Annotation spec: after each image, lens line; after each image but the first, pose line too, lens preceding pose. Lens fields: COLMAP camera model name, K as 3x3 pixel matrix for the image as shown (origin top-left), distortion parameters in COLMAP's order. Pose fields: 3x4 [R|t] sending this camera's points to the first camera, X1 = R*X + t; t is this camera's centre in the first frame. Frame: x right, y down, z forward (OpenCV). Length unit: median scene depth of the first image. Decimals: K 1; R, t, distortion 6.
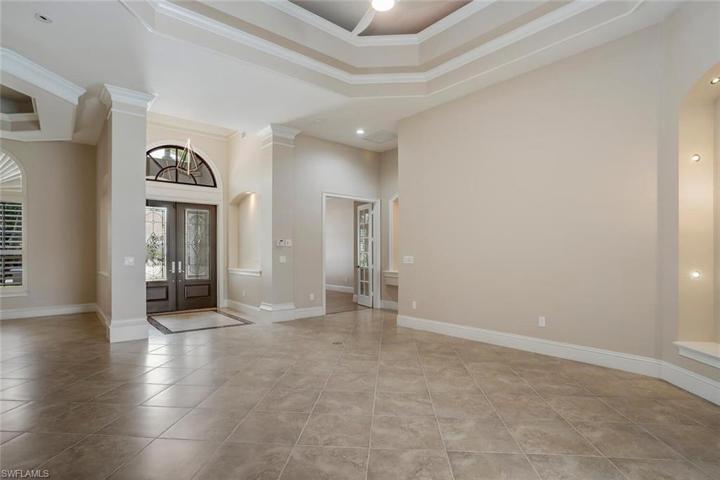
lens RADIAL K [[367.6, 0, 359.4], [0, 367.6, 249.0], [0, 0, 1]] dist [-0.044006, 0.025248]
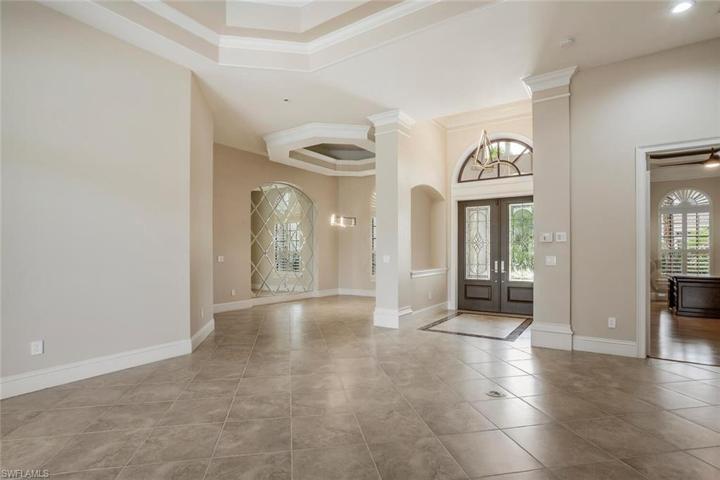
lens RADIAL K [[367.6, 0, 359.4], [0, 367.6, 249.0], [0, 0, 1]] dist [-0.044006, 0.025248]
pose [[0.279812, -0.008131, -0.960020, 0.330426], [0.010935, 0.999926, -0.005282, 0.004654], [0.959992, -0.009020, 0.279881, 0.408962]]
